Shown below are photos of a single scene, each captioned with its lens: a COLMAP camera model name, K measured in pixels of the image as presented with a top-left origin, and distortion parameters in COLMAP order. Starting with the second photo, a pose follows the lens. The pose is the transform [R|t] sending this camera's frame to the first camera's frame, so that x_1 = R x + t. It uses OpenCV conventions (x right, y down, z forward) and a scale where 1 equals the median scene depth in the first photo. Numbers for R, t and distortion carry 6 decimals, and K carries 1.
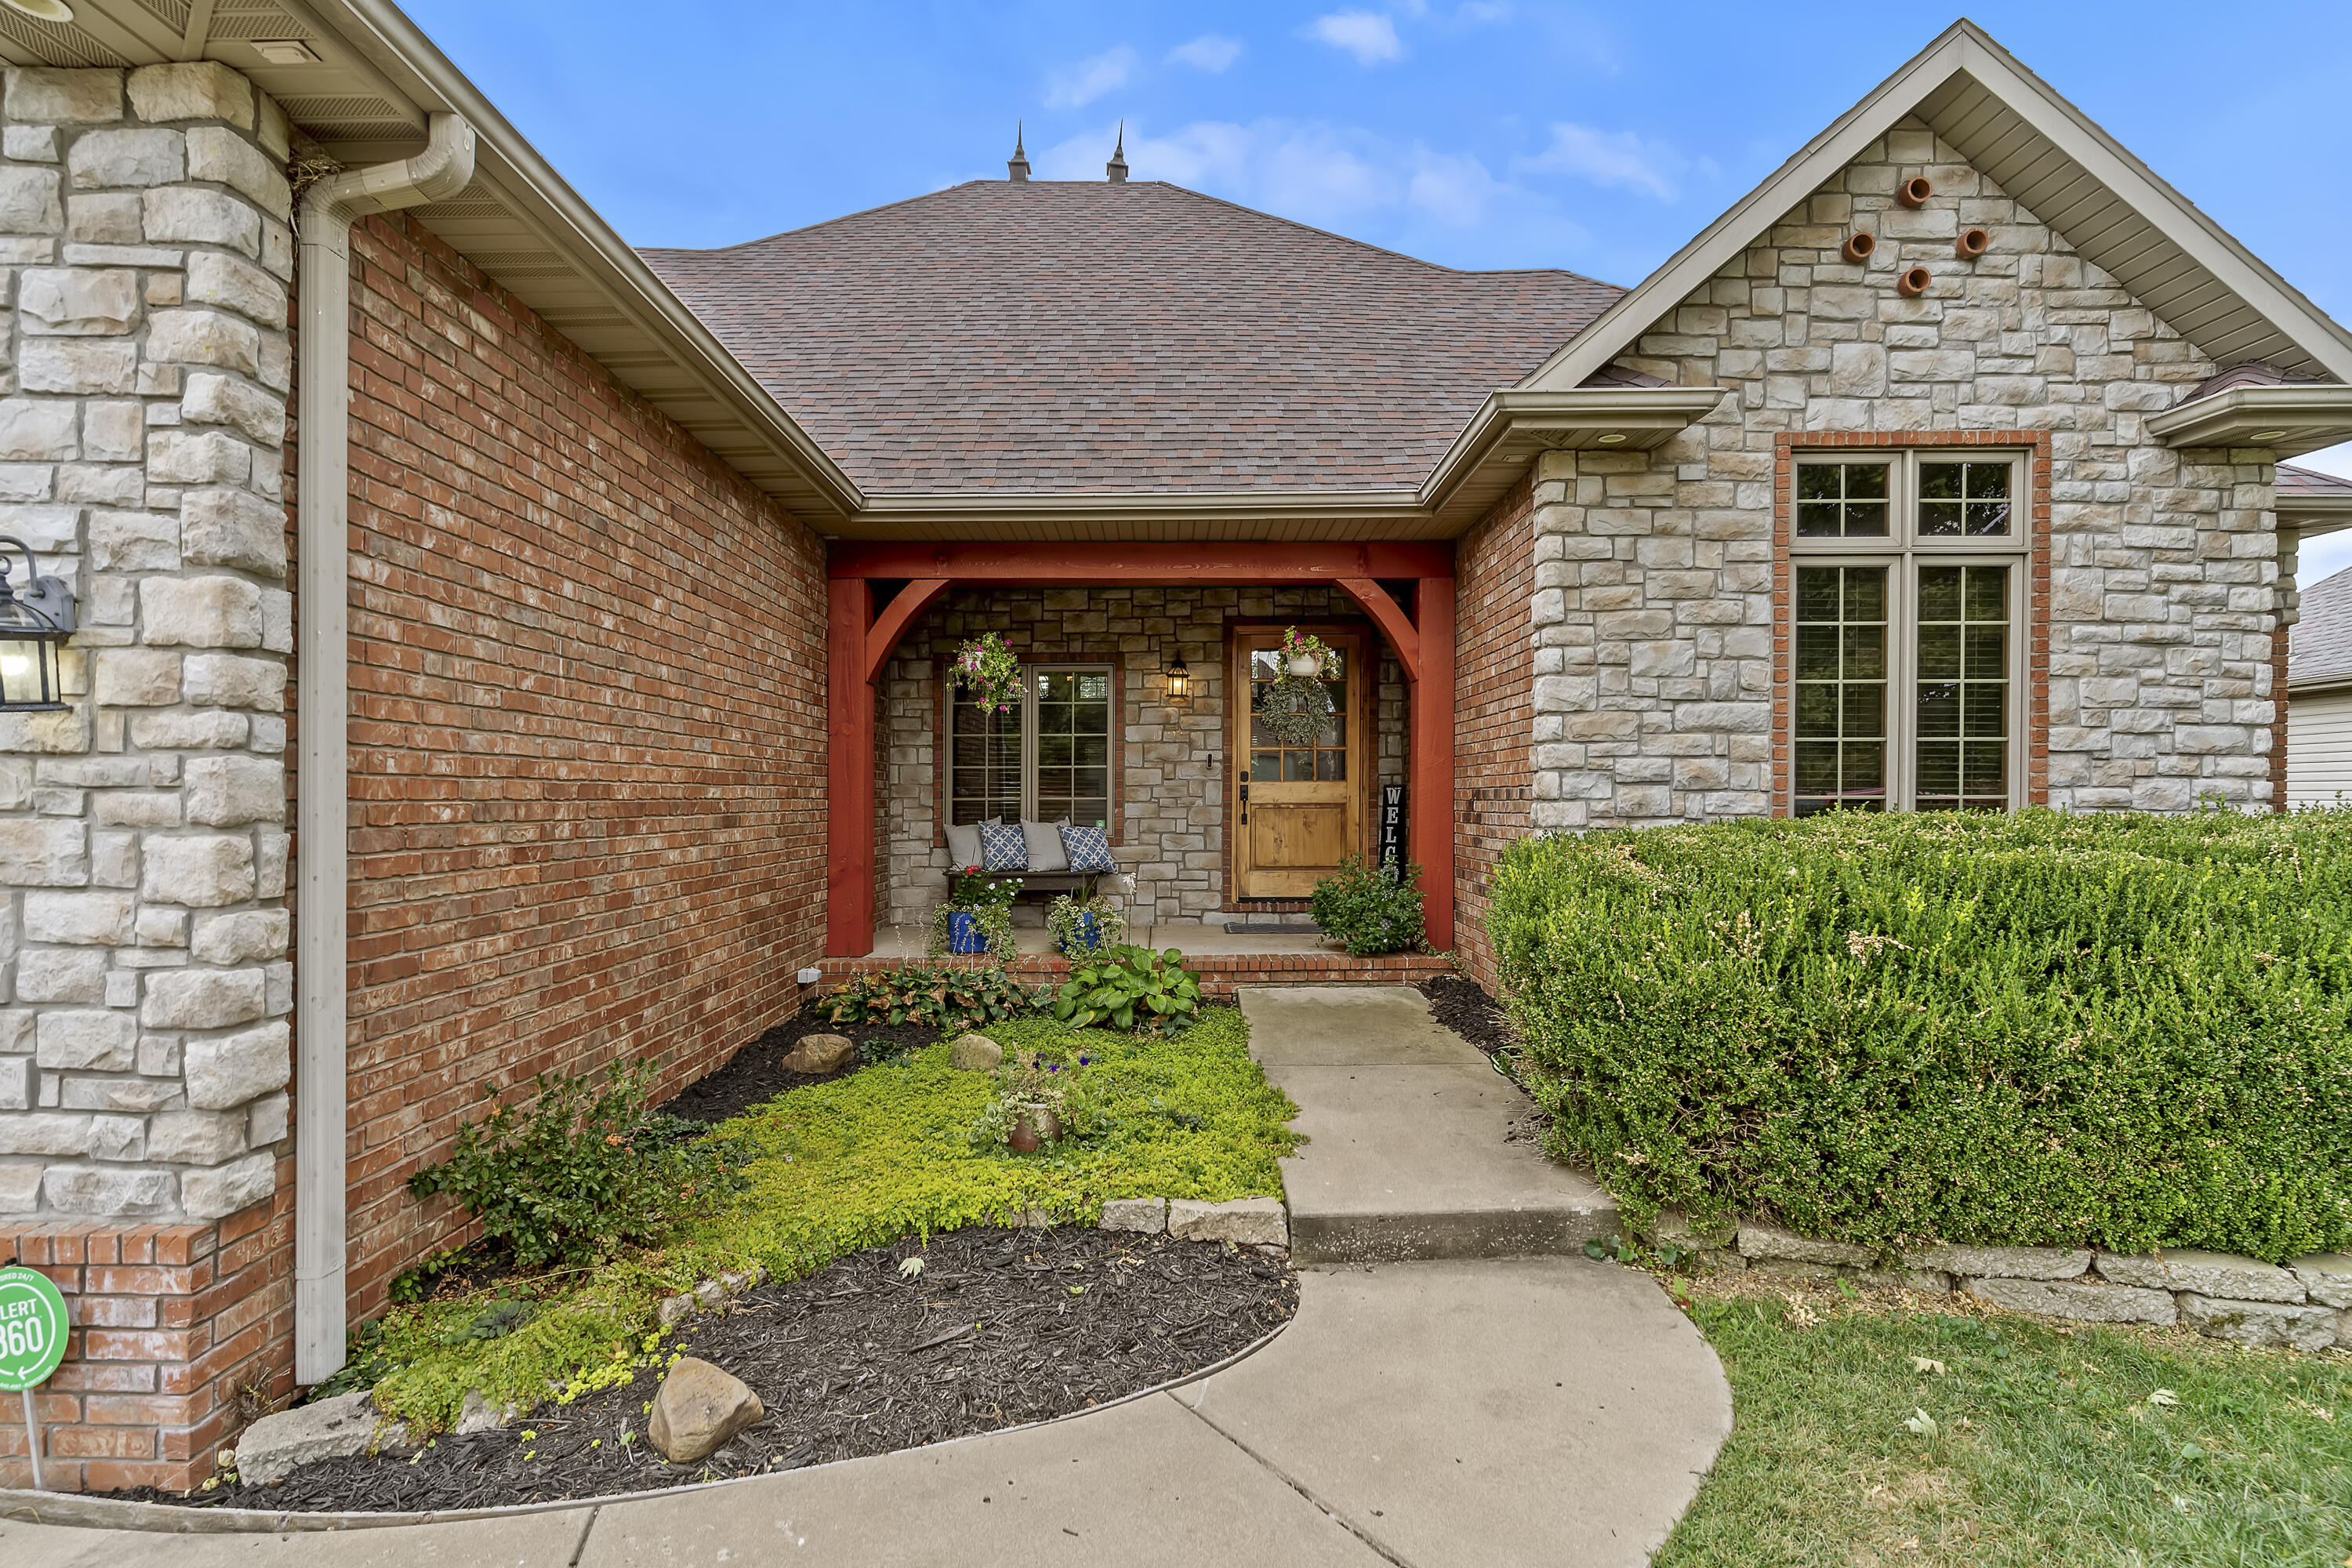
lens RADIAL K [[1129.6, 0, 1155.2], [0, 1129.6, 794.7], [0, 0, 1]] dist [-0.002630, -0.000024]
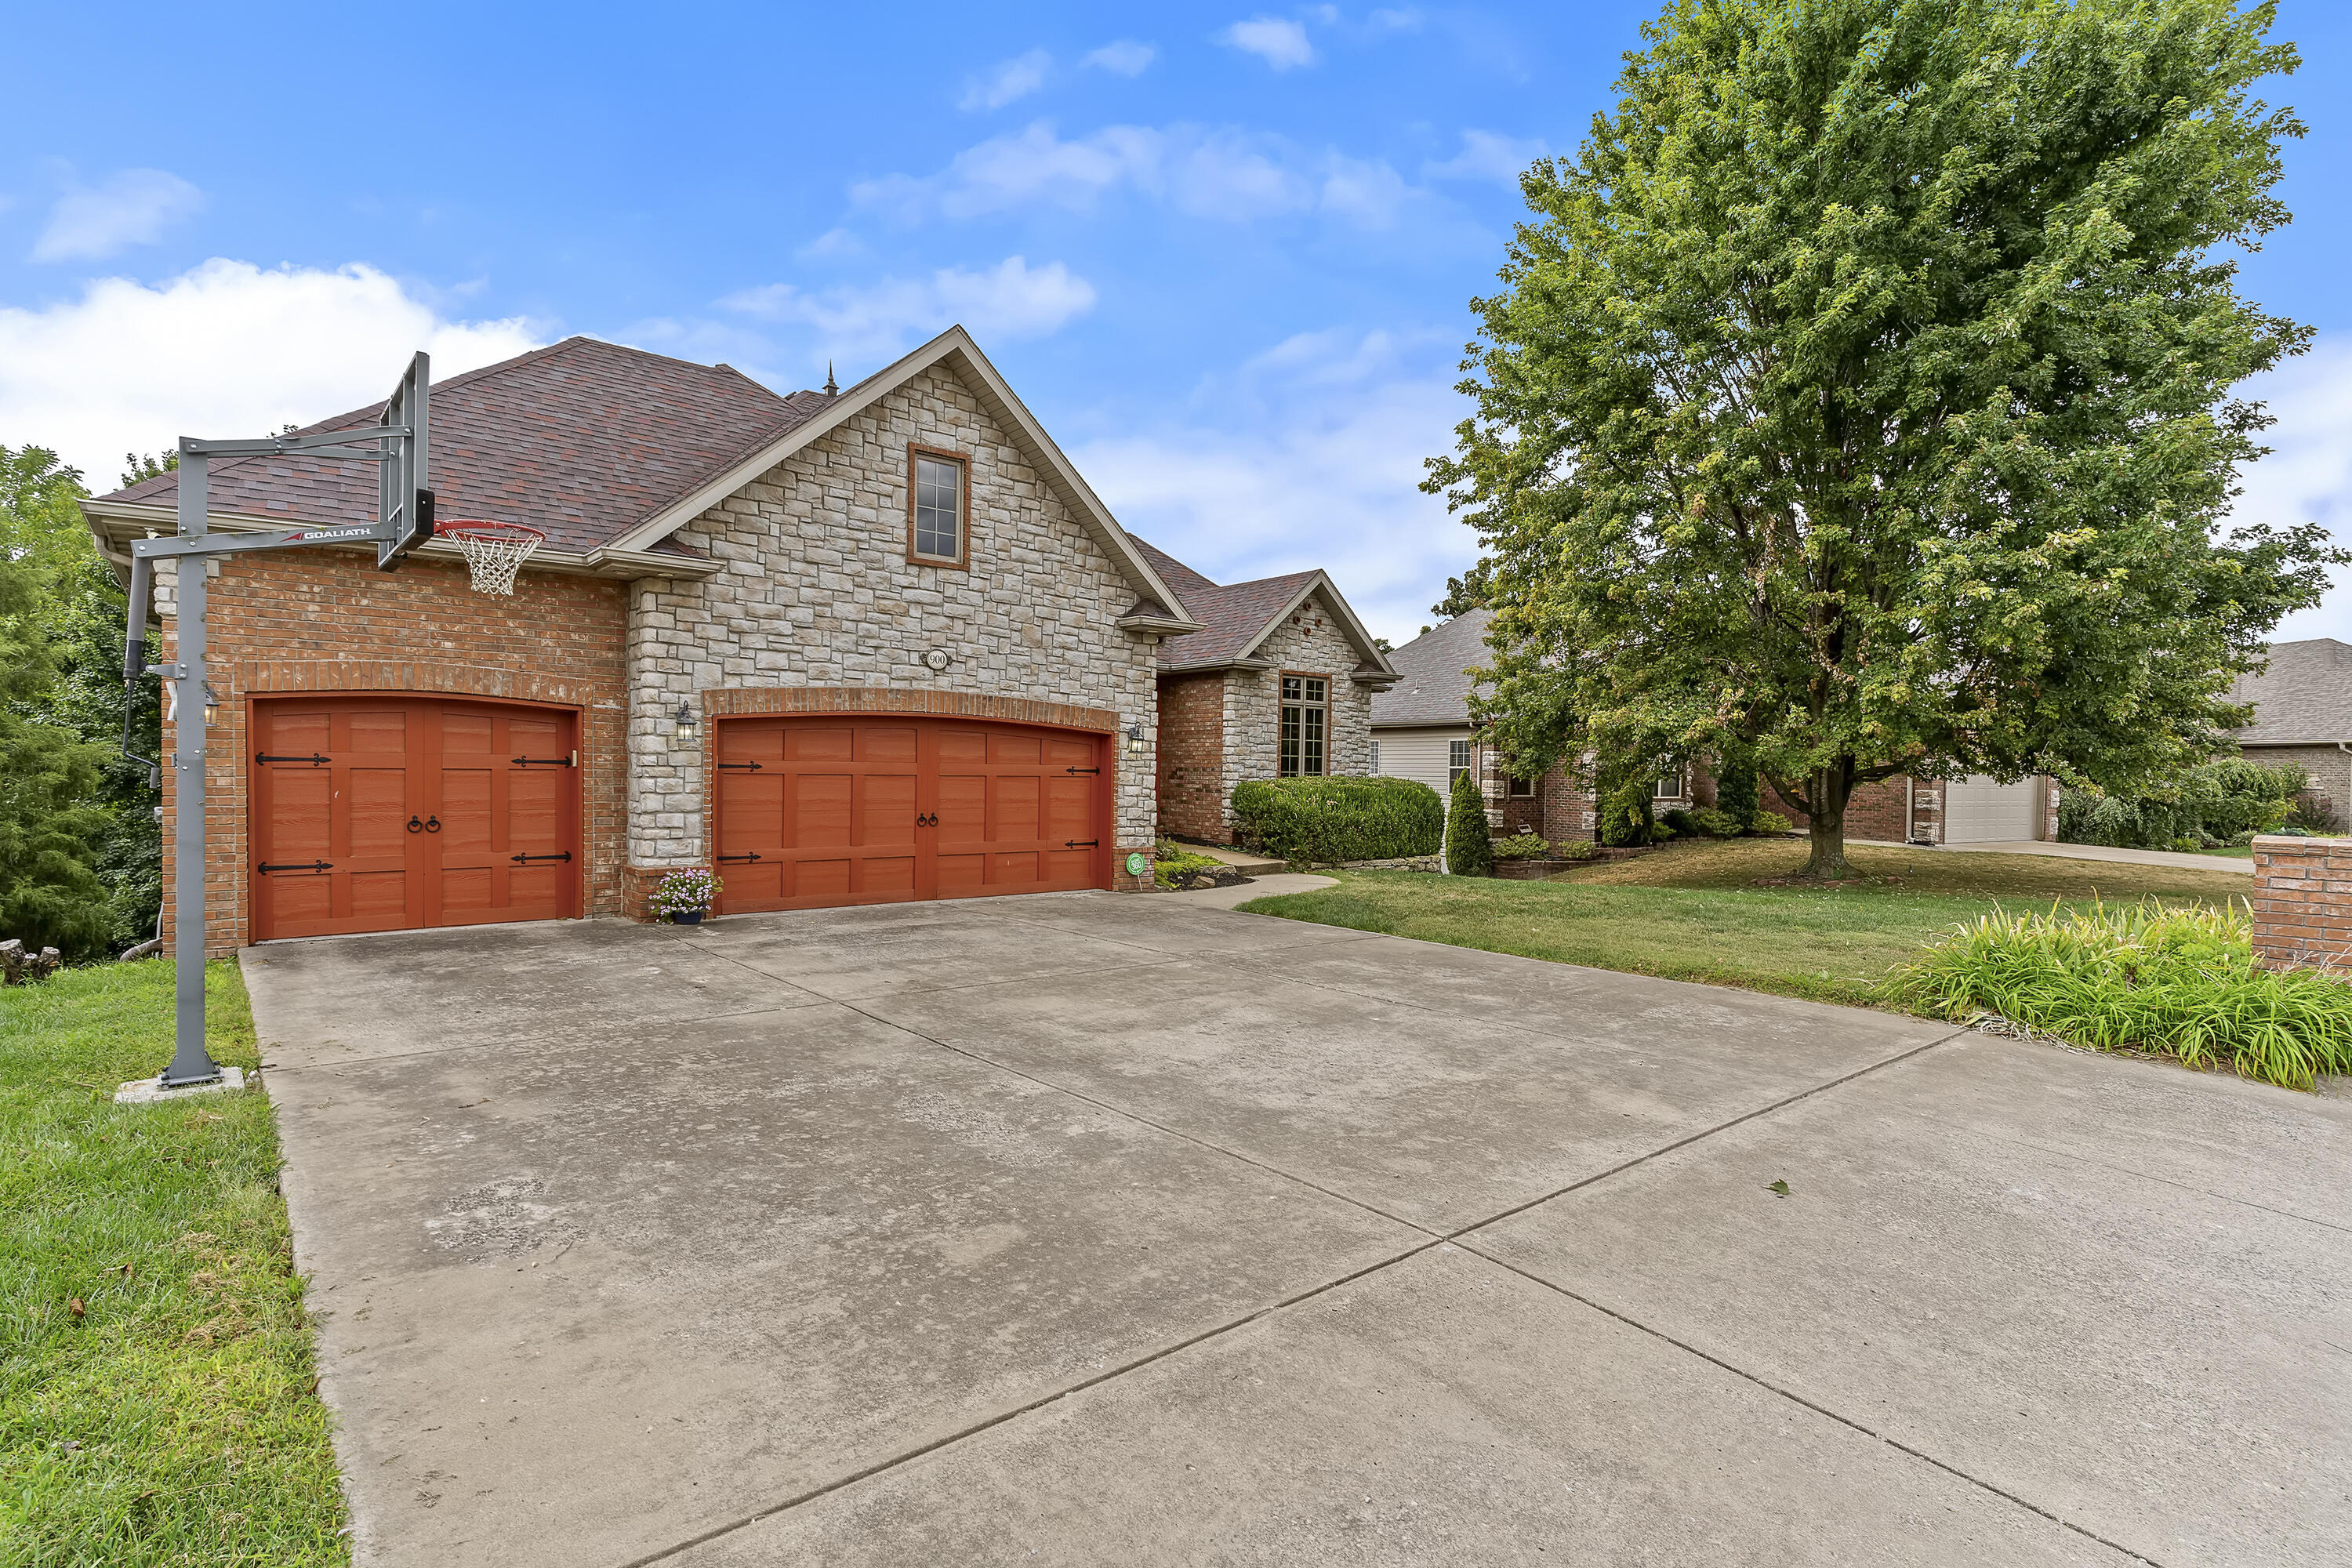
lens RADIAL K [[1129.6, 0, 1184.3], [0, 1129.6, 785.3], [0, 0, 1]] dist [-0.002630, -0.000024]
pose [[0.758996, 0.003518, 0.651086, -1.988173], [-0.012071, 0.999890, 0.008668, 0.016238], [-0.650984, -0.014439, 0.758954, -1.507011]]
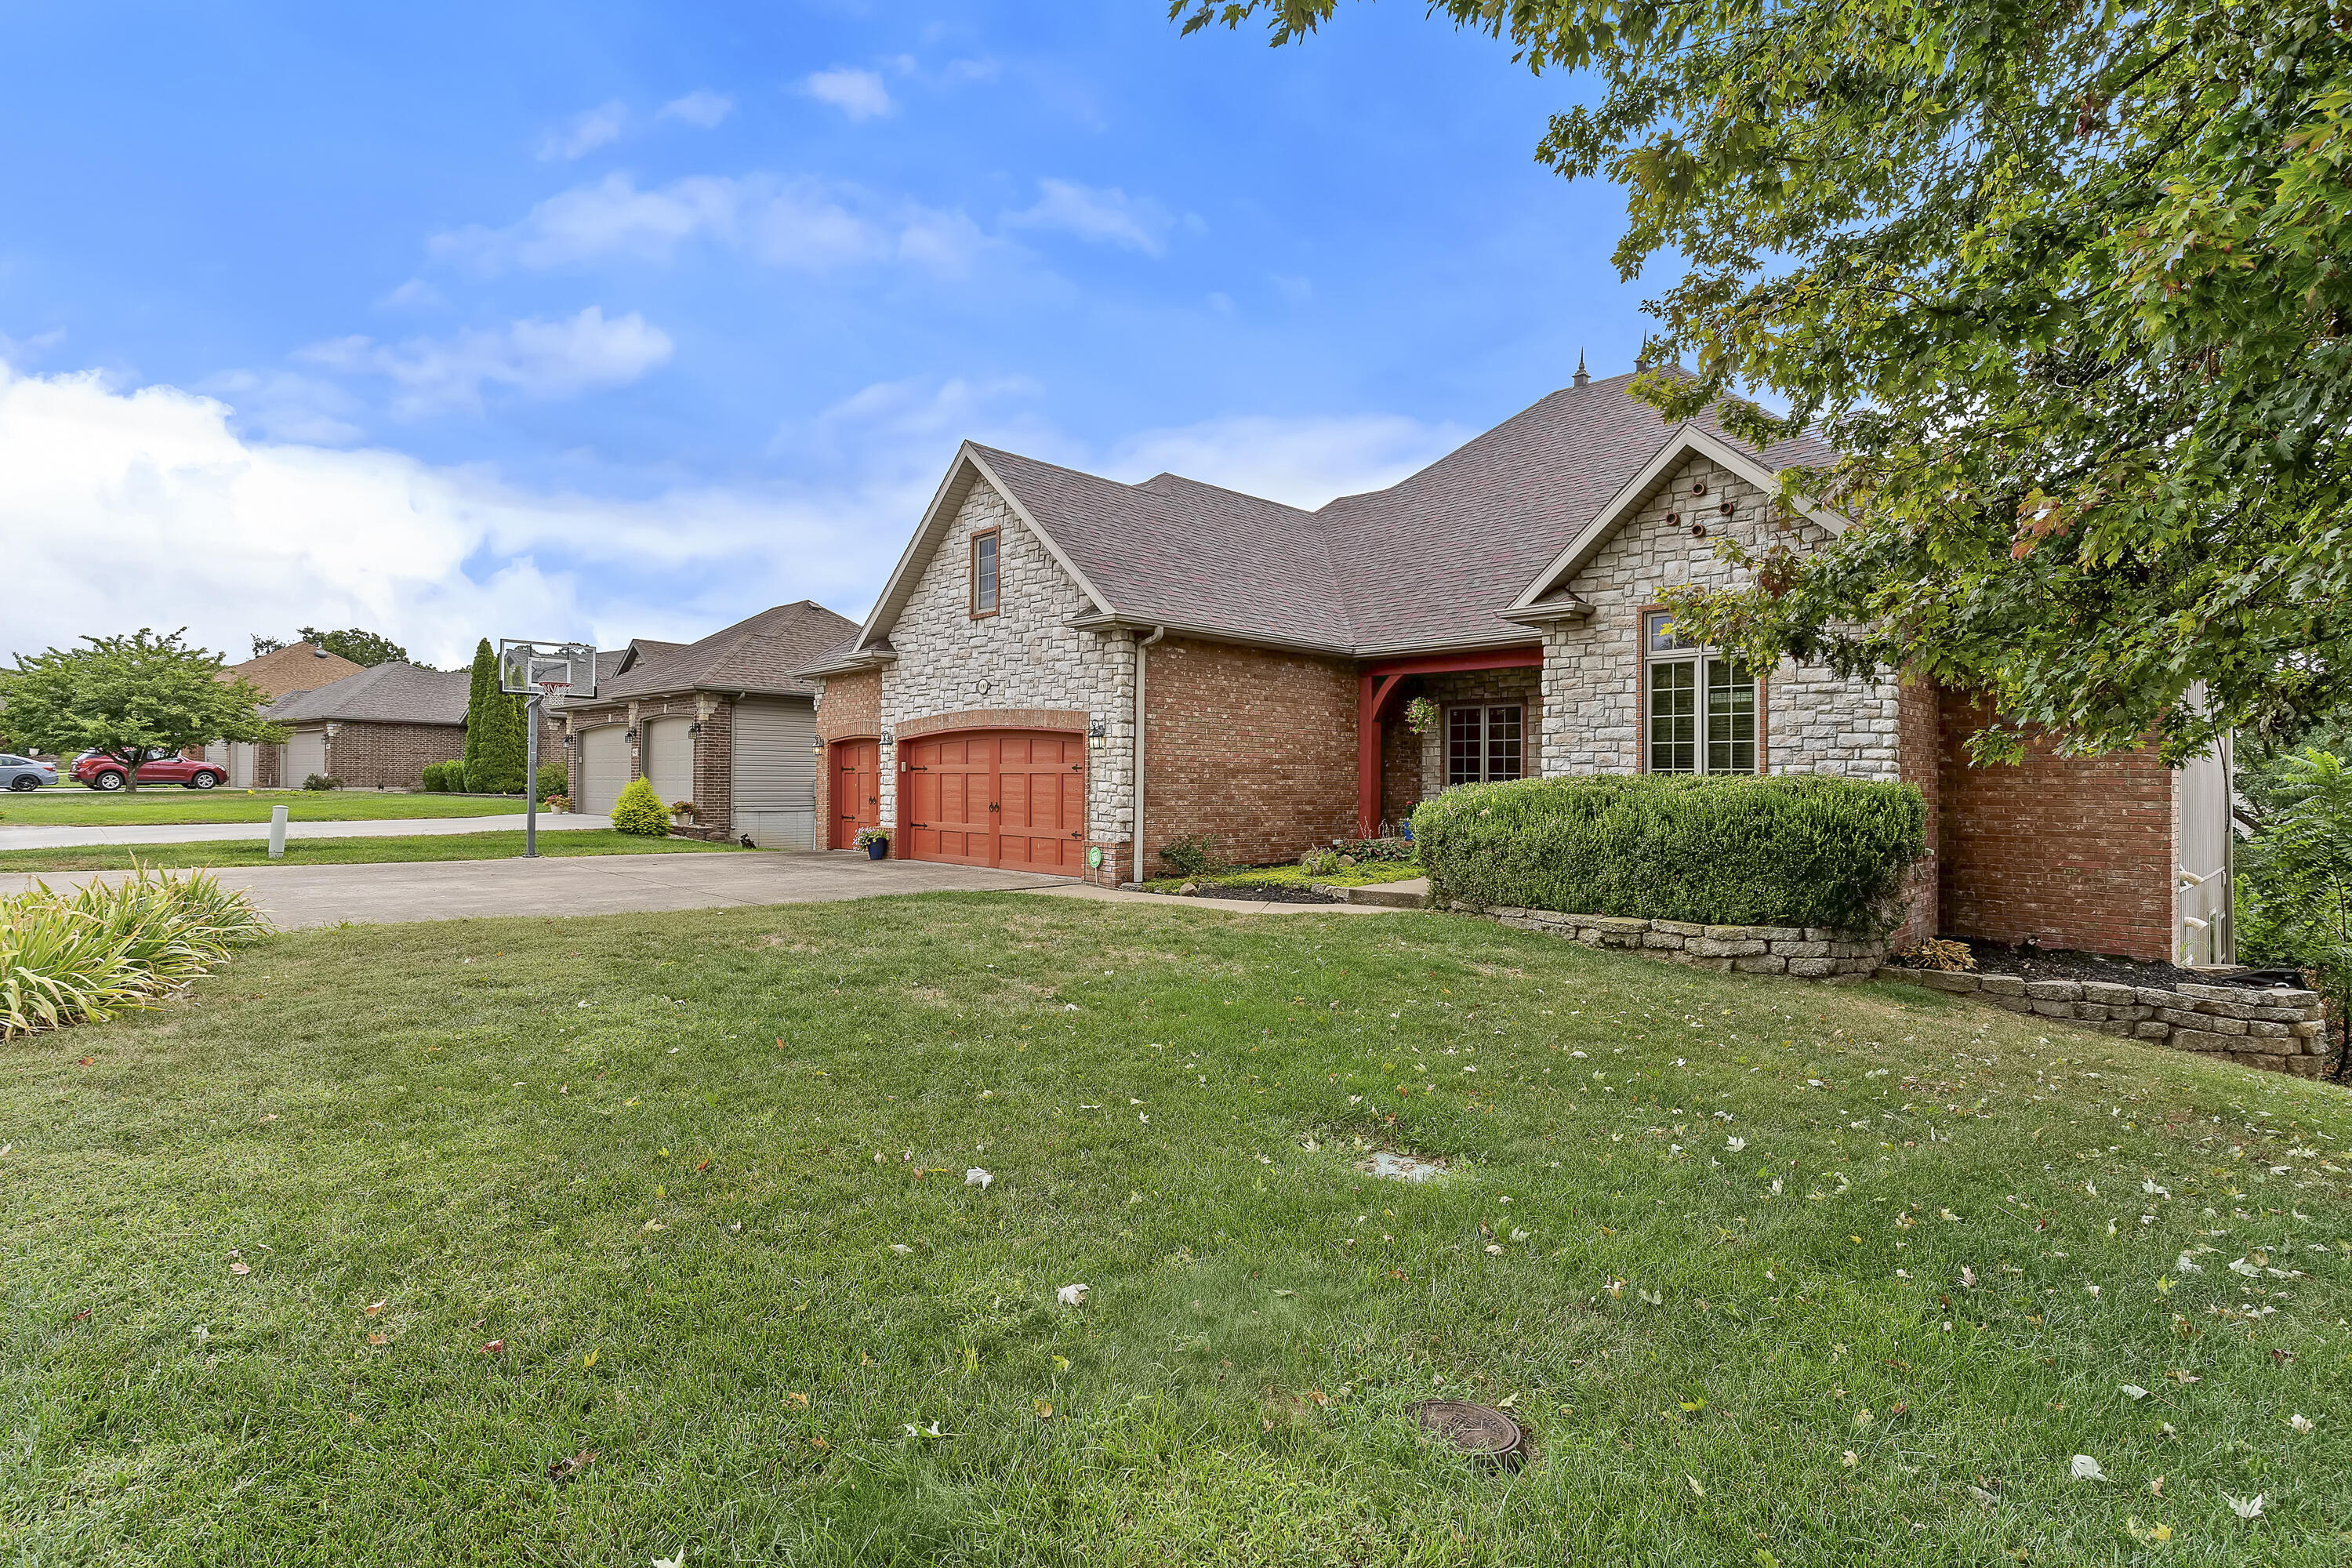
lens RADIAL K [[1129.6, 0, 1178.3], [0, 1129.6, 774.2], [0, 0, 1]] dist [-0.002630, -0.000024]
pose [[0.692985, 0.005138, -0.720933, 1.529145], [-0.011964, 0.999919, -0.004373, 0.032320], [0.720852, 0.011656, 0.692991, -1.197783]]
